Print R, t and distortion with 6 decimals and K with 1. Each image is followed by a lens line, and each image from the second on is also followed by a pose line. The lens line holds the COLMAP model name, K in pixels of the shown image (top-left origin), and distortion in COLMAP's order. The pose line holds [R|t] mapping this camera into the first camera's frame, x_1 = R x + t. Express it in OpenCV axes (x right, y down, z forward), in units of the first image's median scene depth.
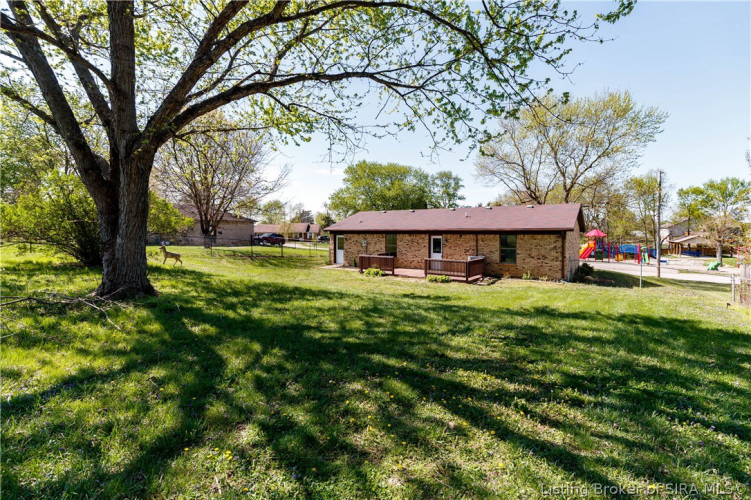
lens RADIAL K [[346.8, 0, 375.2], [0, 346.8, 247.7], [0, 0, 1]] dist [0.004430, -0.000857]
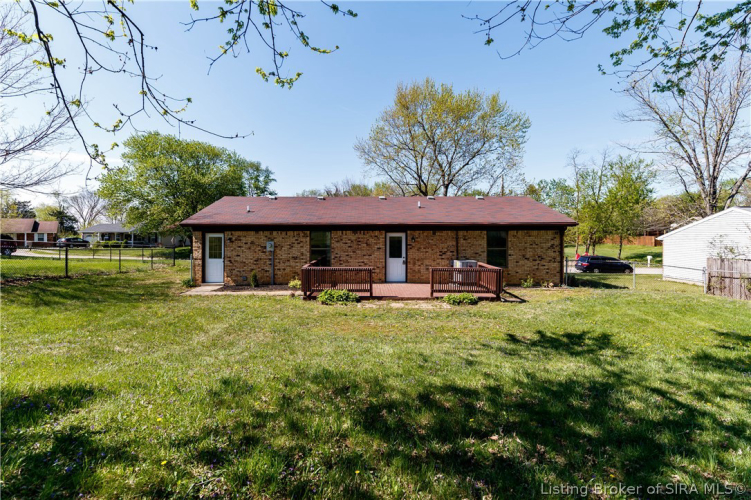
lens RADIAL K [[361.9, 0, 375.5], [0, 361.9, 247.2], [0, 0, 1]] dist [0.006901, 0.000365]
pose [[0.834424, -0.025294, 0.550542, -0.215460], [0.027227, 0.999618, 0.004661, -0.008713], [-0.550450, 0.011100, 0.834794, 0.357769]]
